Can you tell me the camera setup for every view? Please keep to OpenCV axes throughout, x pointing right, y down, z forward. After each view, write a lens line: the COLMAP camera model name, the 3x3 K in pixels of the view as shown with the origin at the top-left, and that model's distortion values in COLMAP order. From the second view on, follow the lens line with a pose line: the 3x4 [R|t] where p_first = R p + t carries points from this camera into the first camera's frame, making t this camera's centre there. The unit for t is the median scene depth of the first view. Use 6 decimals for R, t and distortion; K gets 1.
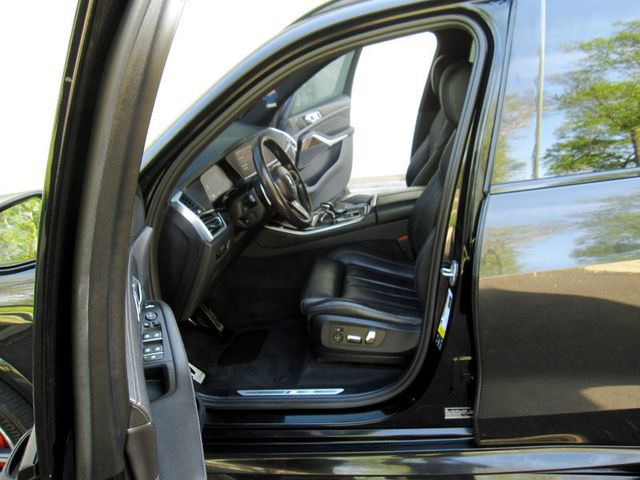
lens RADIAL K [[533.8, 0, 319.1], [0, 533.8, 239.5], [0, 0, 1]] dist [-0.051841, -0.003470]
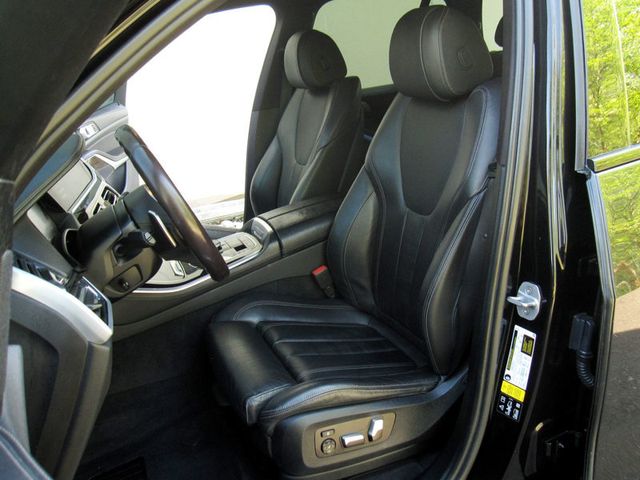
lens RADIAL K [[533.8, 0, 321.0], [0, 533.8, 240.8], [0, 0, 1]] dist [-0.051841, -0.003470]
pose [[0.847933, -0.141137, 0.510970, -0.200957], [0.171819, 0.985042, -0.013044, -0.032004], [-0.501486, 0.098855, 0.859499, 0.382648]]
